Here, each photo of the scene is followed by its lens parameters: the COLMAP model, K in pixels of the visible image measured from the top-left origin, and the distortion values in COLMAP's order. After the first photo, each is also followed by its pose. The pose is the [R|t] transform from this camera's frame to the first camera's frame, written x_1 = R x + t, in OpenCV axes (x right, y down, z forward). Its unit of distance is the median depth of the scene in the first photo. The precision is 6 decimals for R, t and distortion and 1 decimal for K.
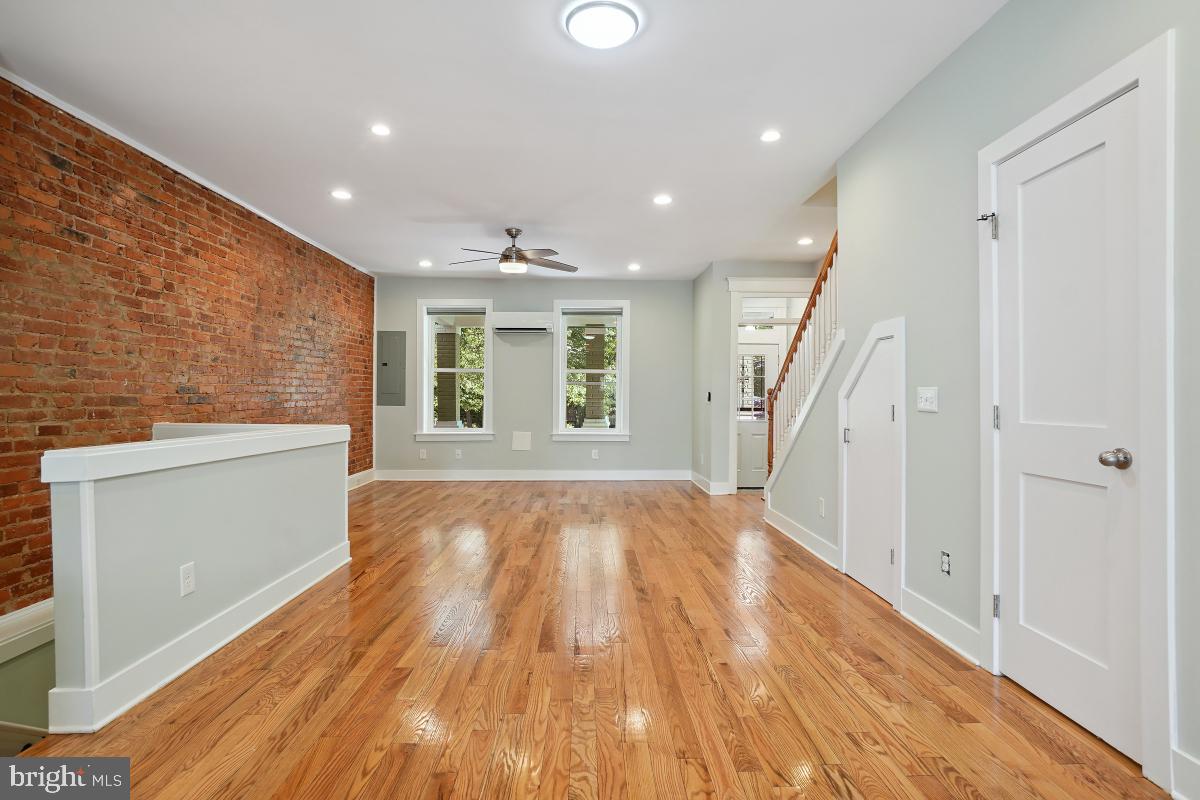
lens RADIAL K [[579.4, 0, 600.6], [0, 579.4, 395.2], [0, 0, 1]] dist [0.006072, 0.002796]
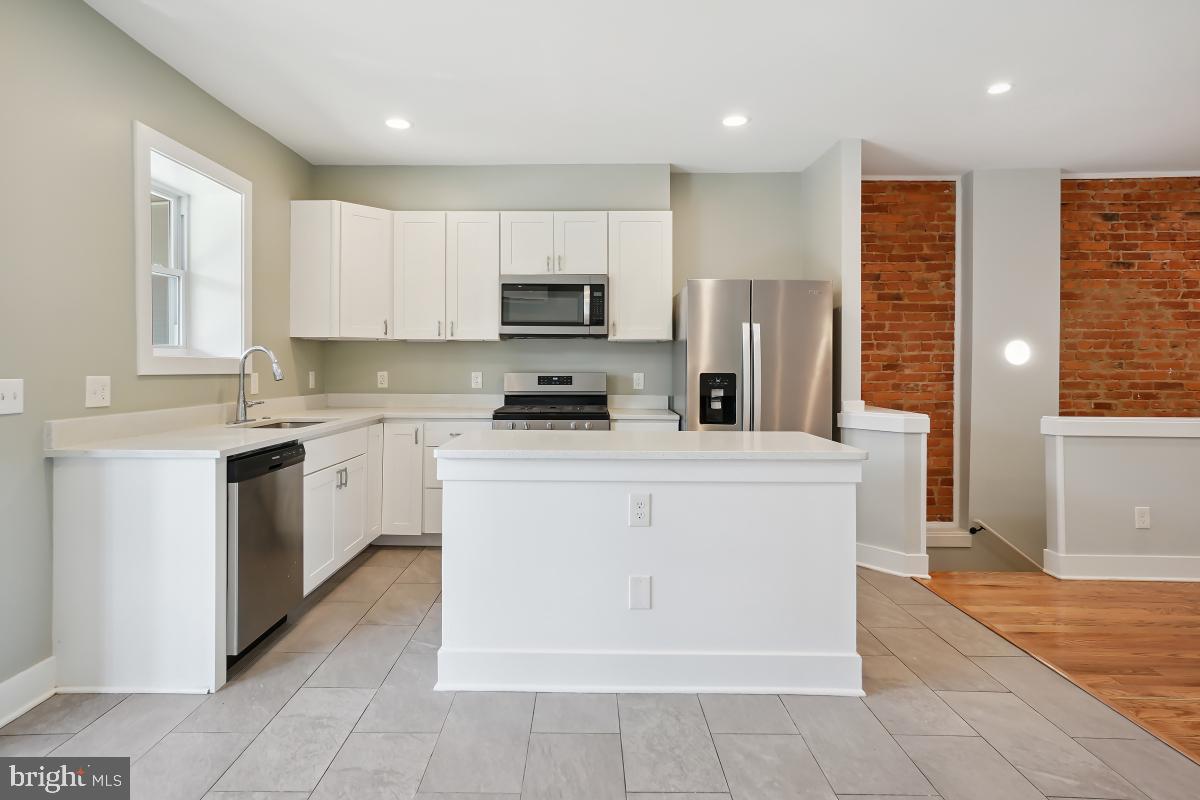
lens RADIAL K [[649.3, 0, 565.6], [0, 649.3, 360.6], [0, 0, 1]] dist [-0.004226, 0.006110]
pose [[-0.056361, -0.007271, -0.998384, 0.699390], [0.001210, 0.999972, -0.007351, -0.039312], [0.998410, -0.001622, -0.056351, -0.221962]]
